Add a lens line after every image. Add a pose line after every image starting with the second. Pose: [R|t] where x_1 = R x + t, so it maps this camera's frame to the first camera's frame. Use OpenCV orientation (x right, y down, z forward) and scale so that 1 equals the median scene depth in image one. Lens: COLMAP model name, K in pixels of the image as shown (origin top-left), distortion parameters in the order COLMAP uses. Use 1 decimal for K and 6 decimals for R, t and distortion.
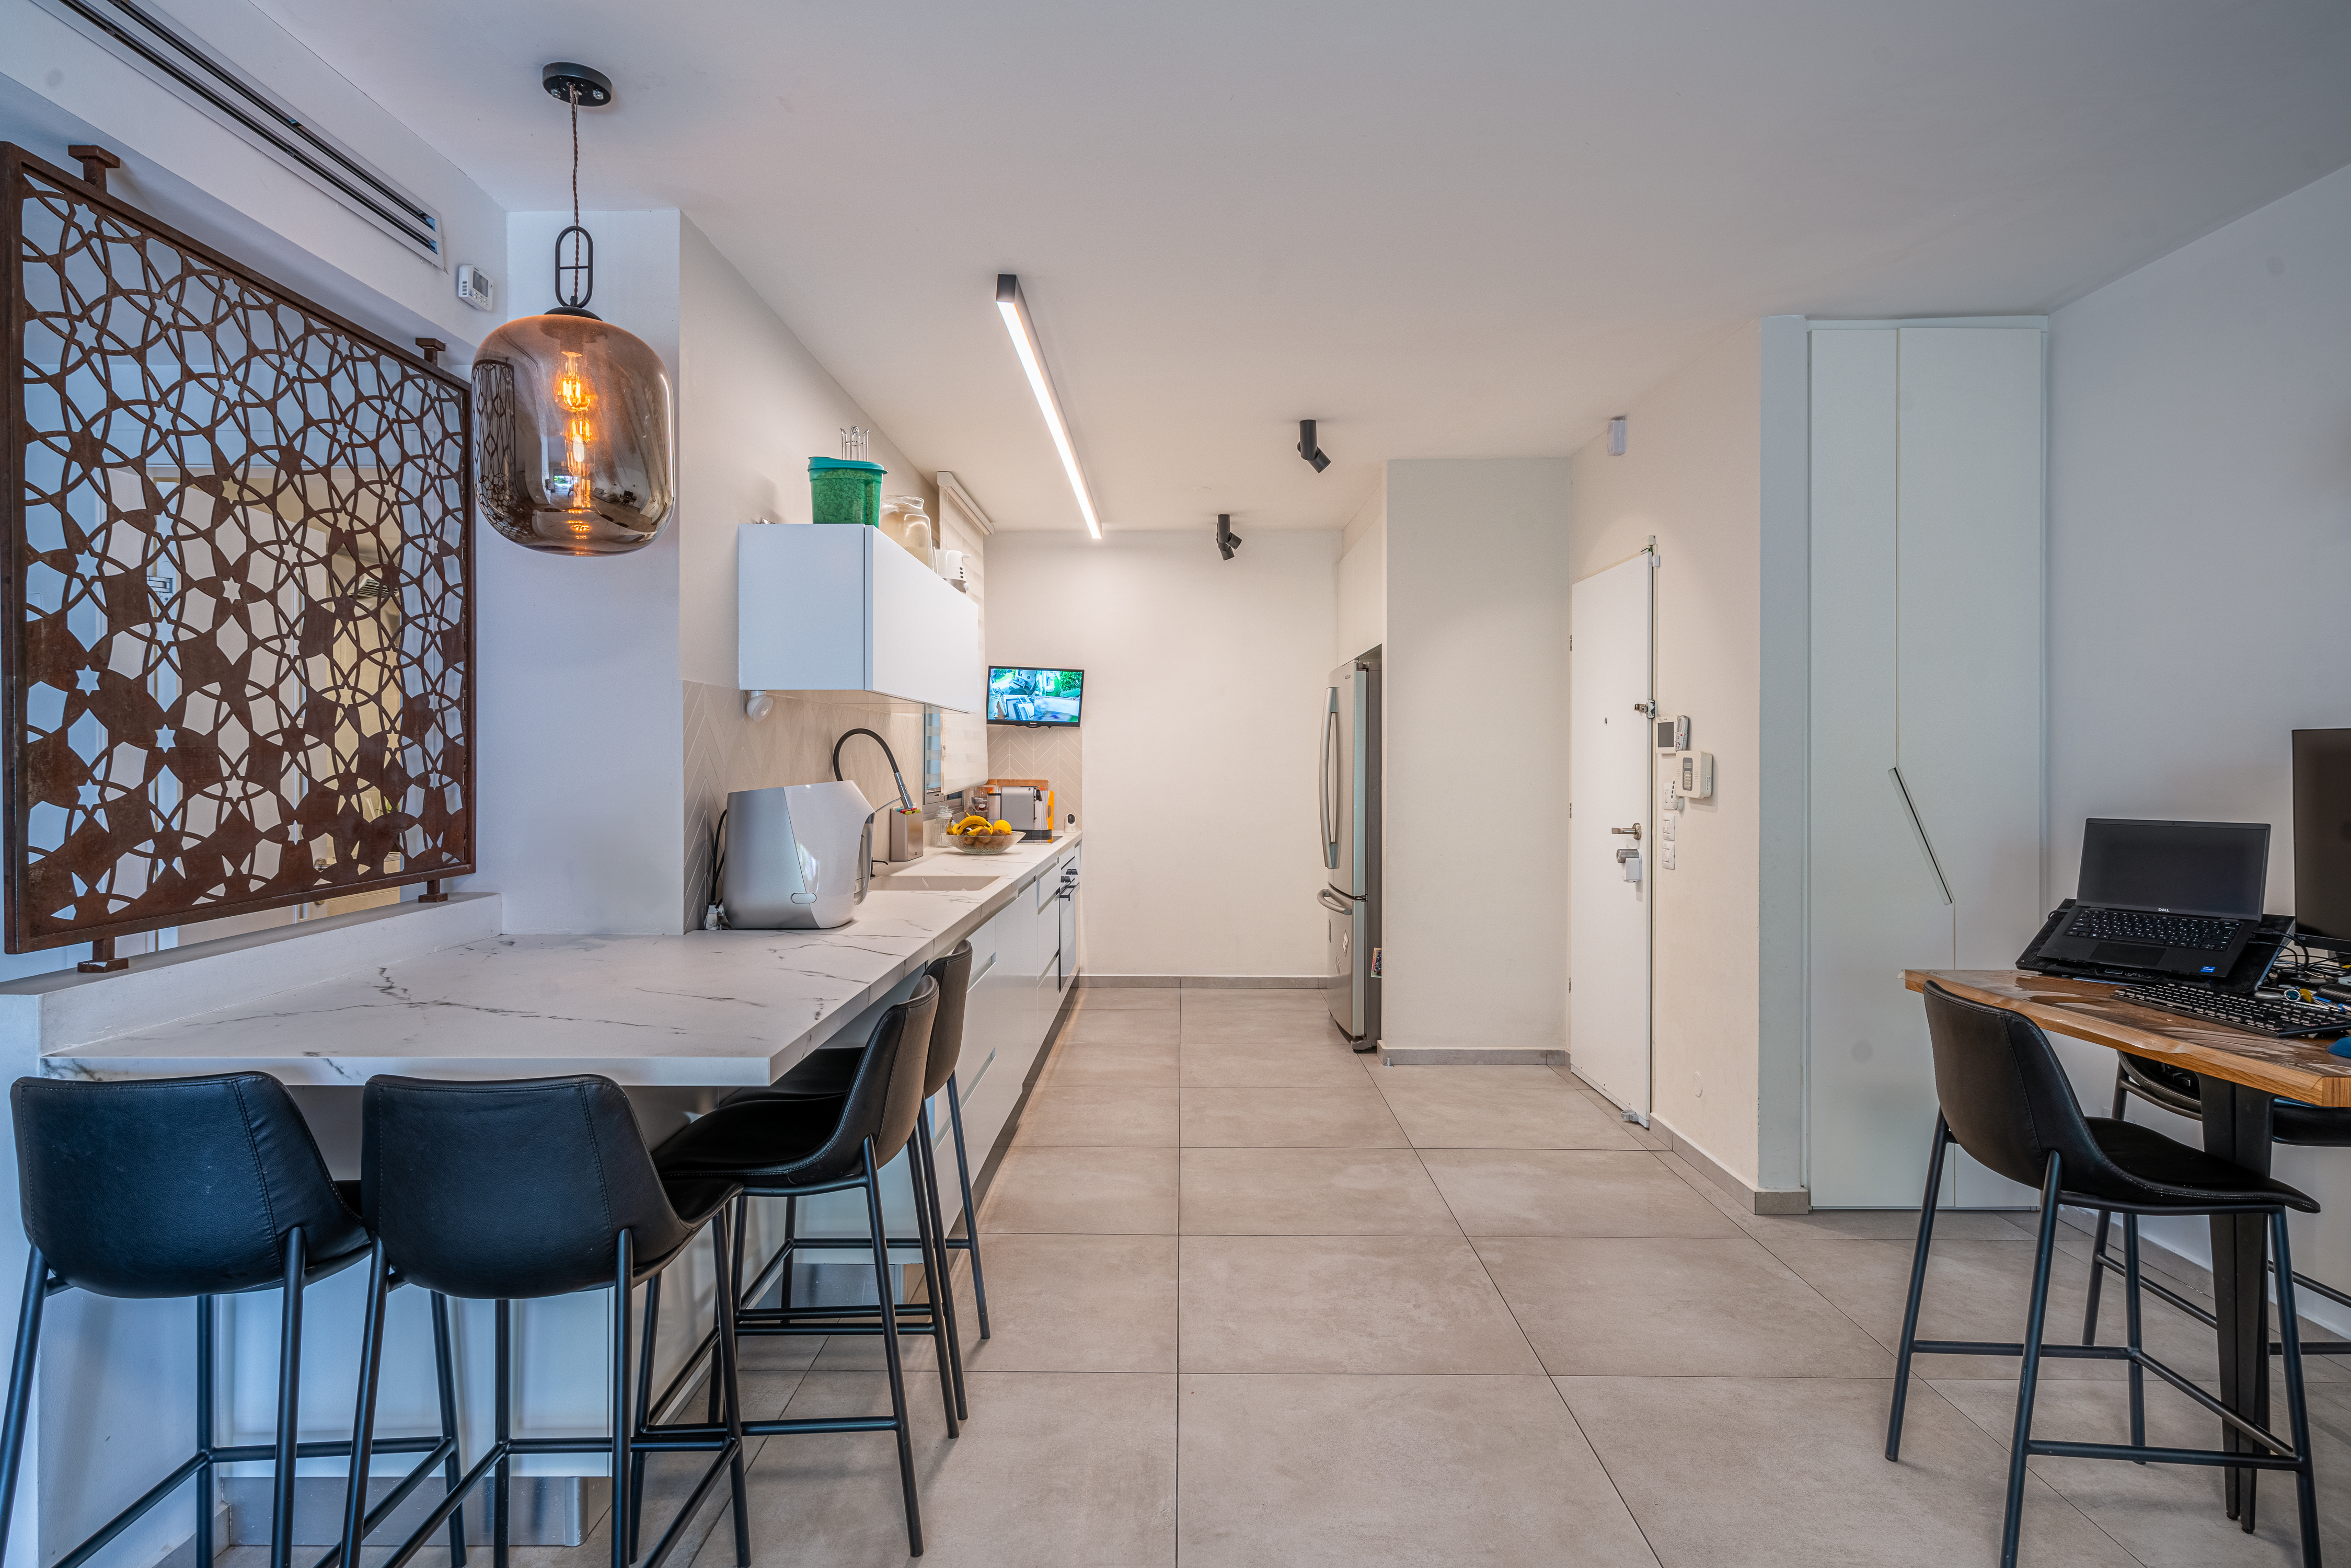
lens RADIAL K [[1407.1, 0, 1166.6], [0, 1407.1, 763.7], [0, 0, 1]] dist [0.005876, 0.000497]
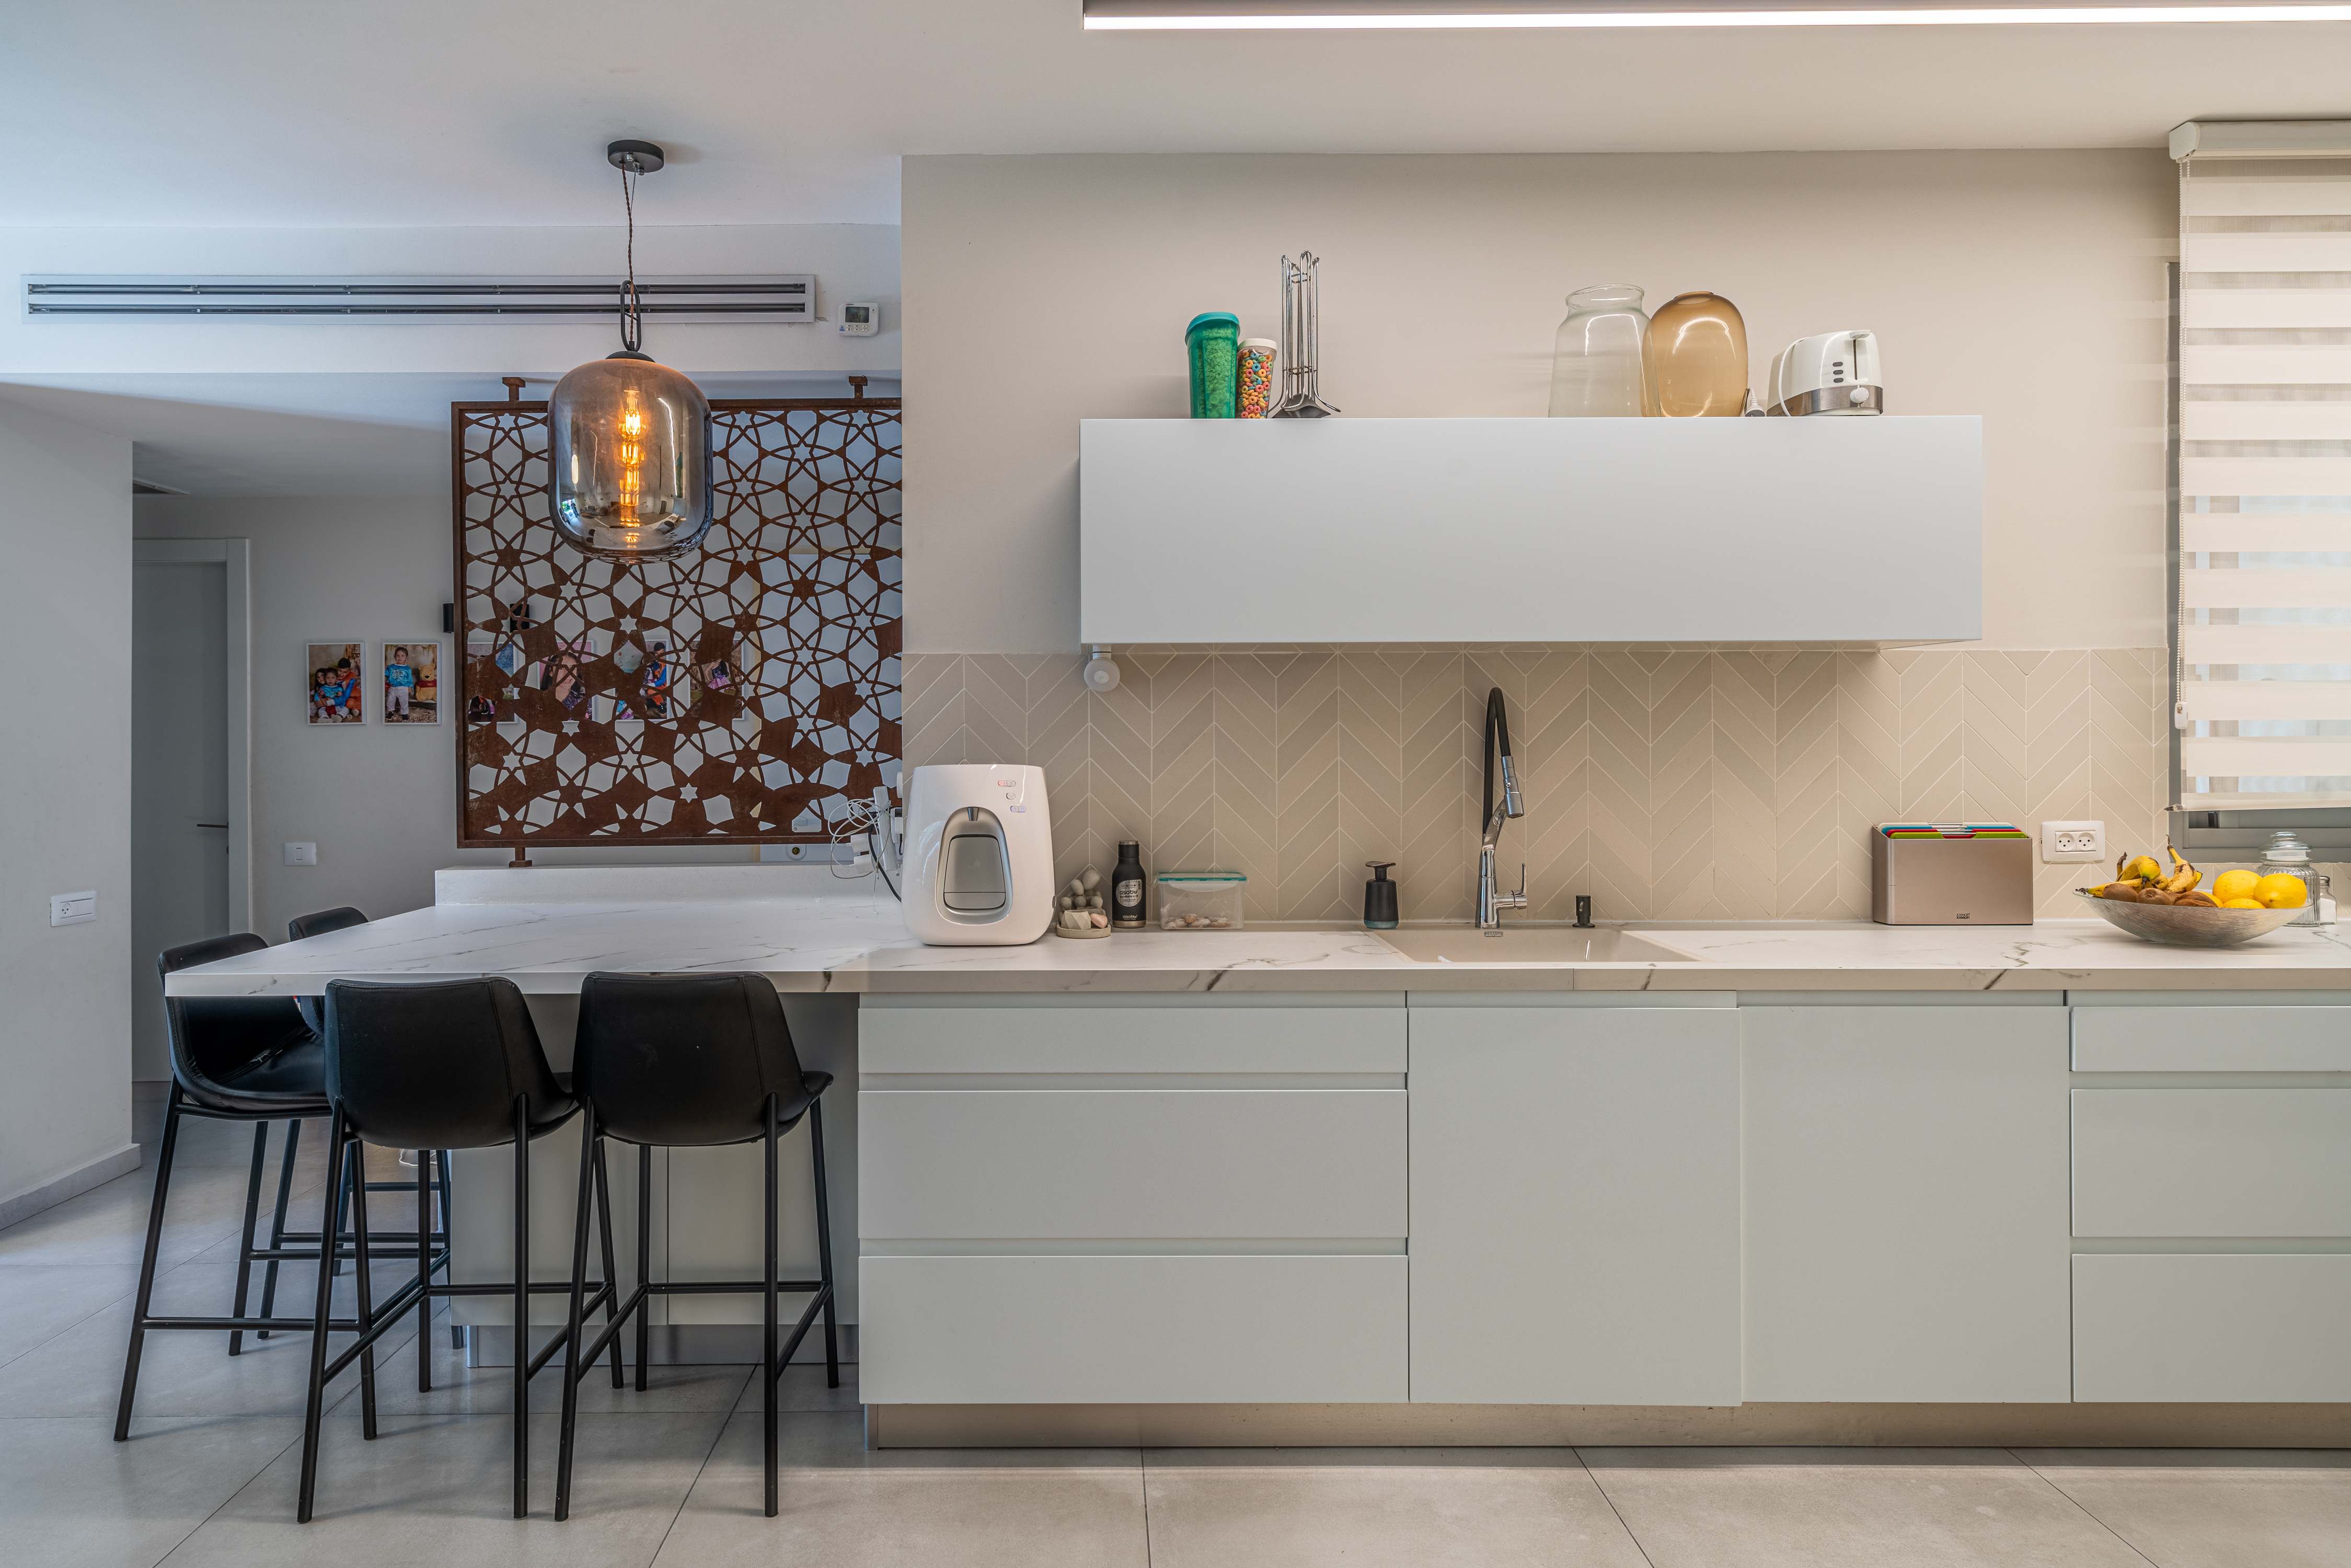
lens RADIAL K [[1407.1, 0, 1173.9], [0, 1407.1, 773.3], [0, 0, 1]] dist [0.005876, 0.000497]
pose [[-0.046156, -0.005155, -0.998921, 0.770372], [-0.001413, 0.999986, -0.005095, 0.038361], [0.998933, 0.001176, -0.046162, 1.630785]]
